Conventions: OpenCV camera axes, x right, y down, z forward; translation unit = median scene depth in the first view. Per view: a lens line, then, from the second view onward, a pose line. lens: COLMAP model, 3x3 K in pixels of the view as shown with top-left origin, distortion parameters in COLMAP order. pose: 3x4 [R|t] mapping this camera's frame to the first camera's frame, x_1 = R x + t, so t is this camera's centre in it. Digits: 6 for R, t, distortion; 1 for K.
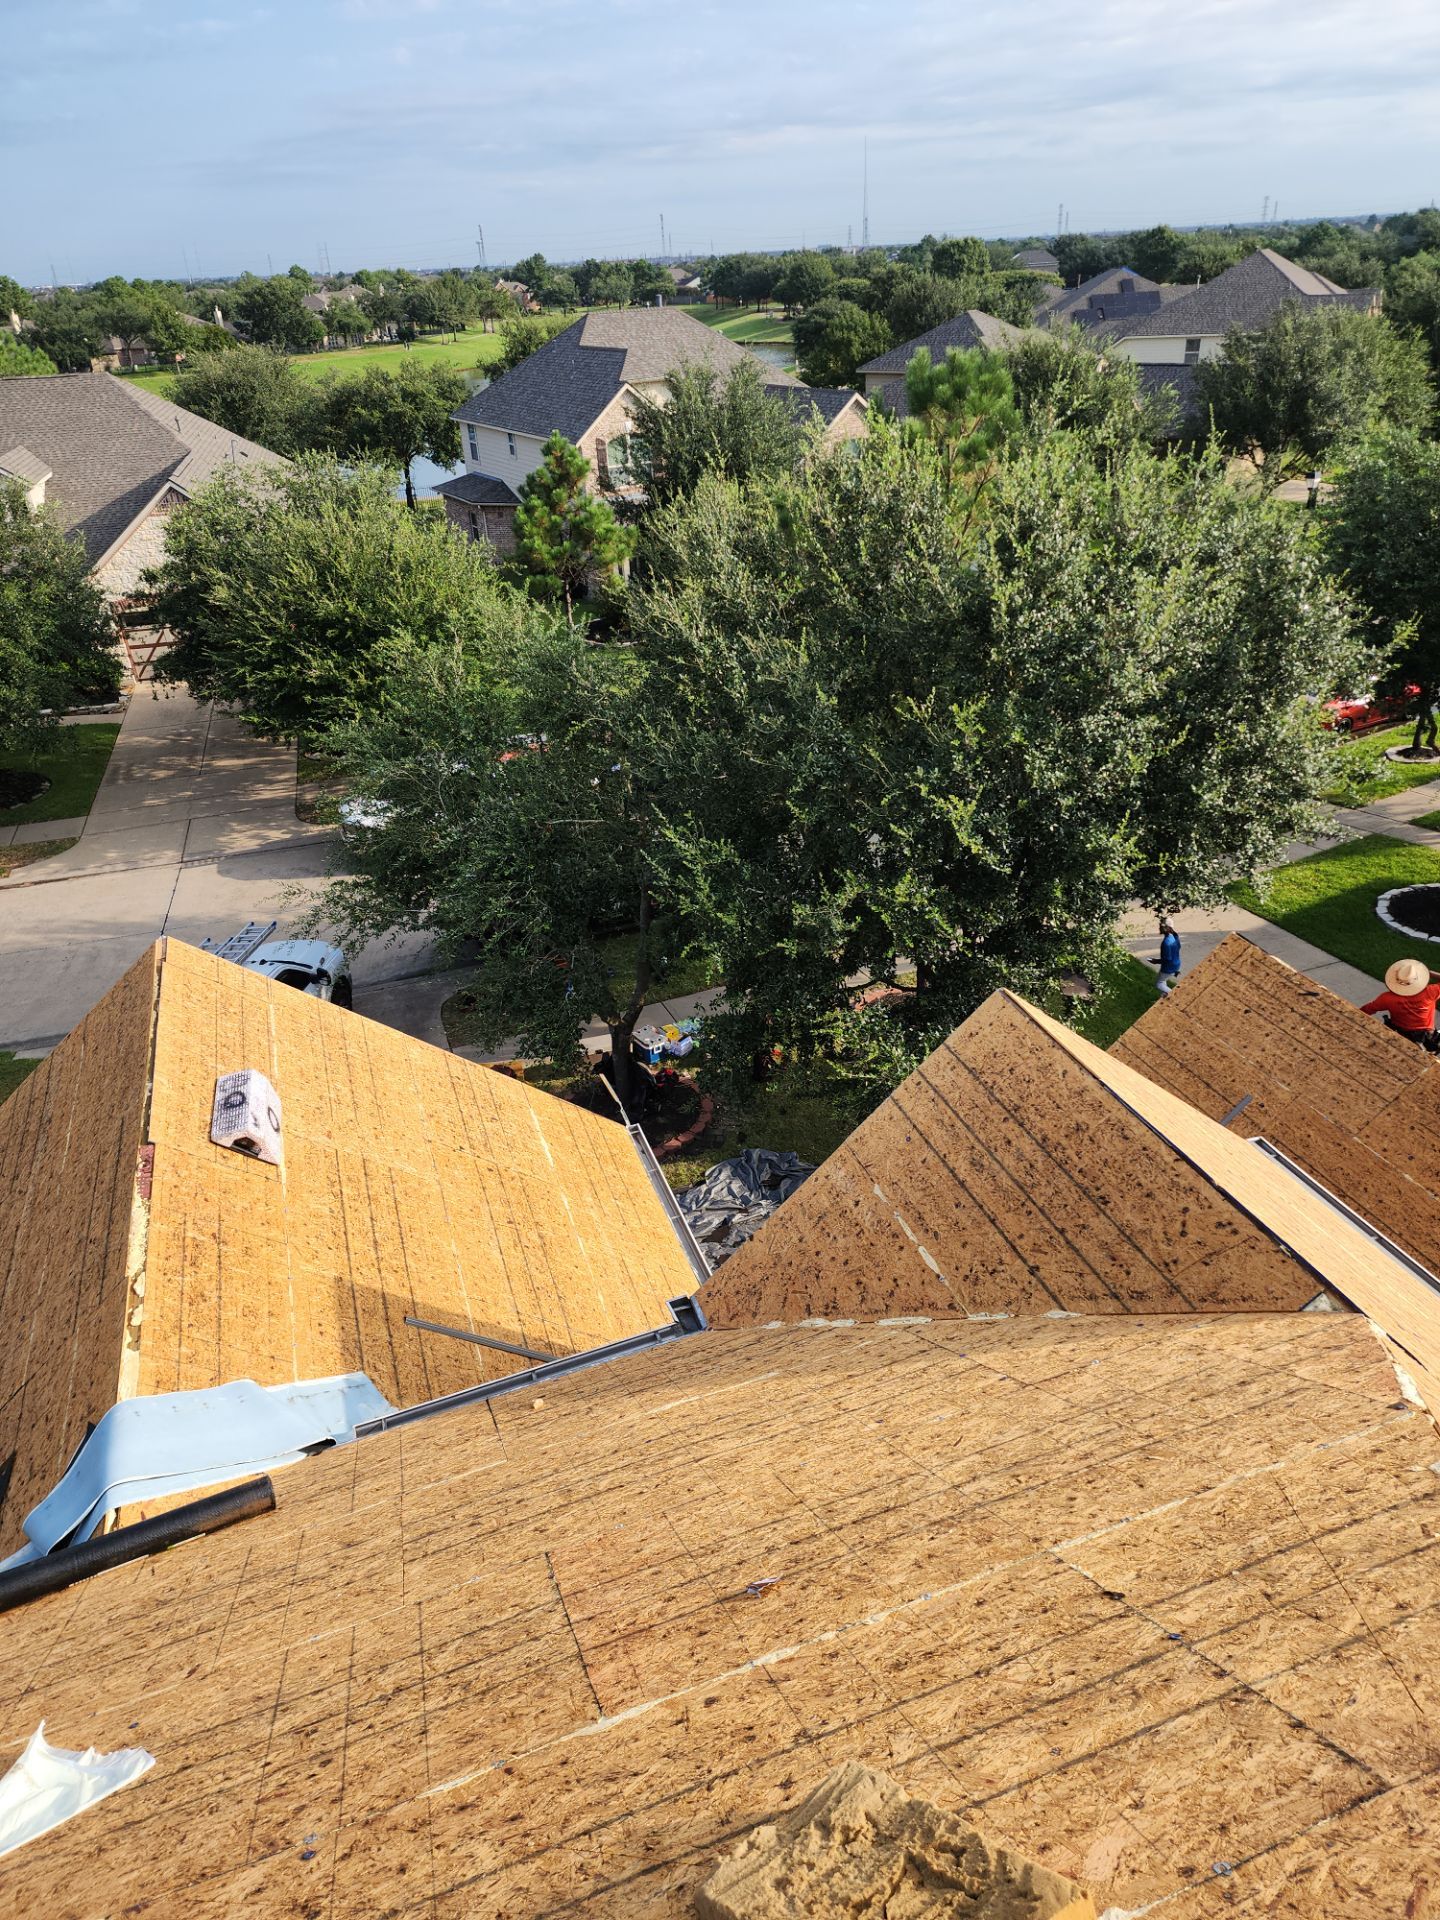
lens RADIAL K [[1257.9, 0, 711.0], [0, 1257.9, 972.9], [0, 0, 1]] dist [0.095044, -0.061778]
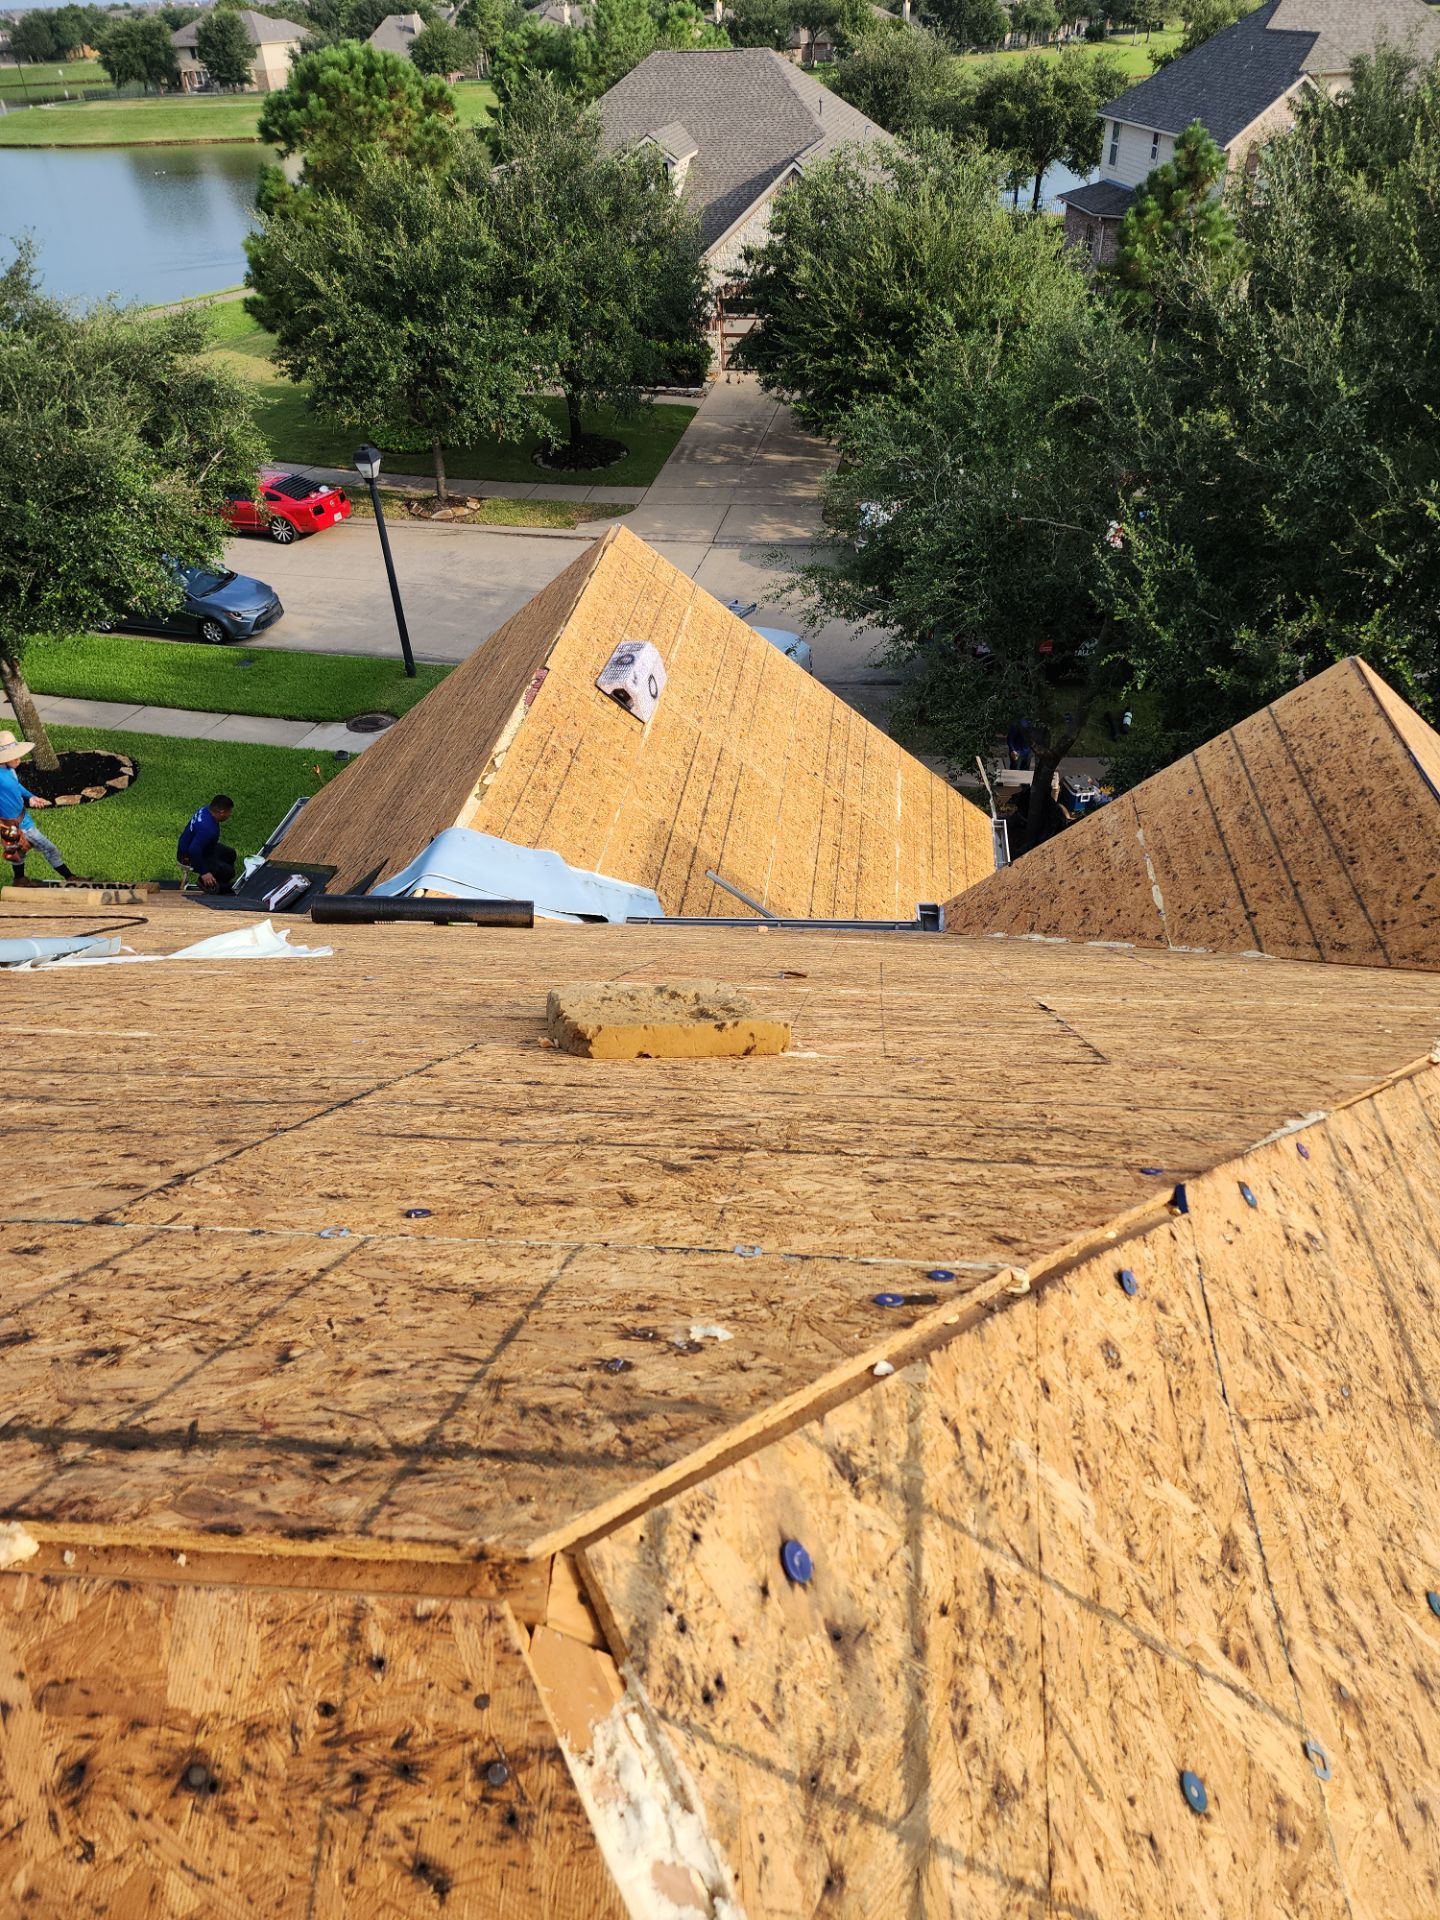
lens RADIAL K [[1257.9, 0, 742.7], [0, 1257.9, 951.1], [0, 0, 1]] dist [0.095044, -0.061778]
pose [[0.899436, 0.275003, -0.339688, 0.112264], [-0.226127, 0.957925, 0.176767, 0.081285], [0.374007, -0.082177, 0.923778, -0.013458]]
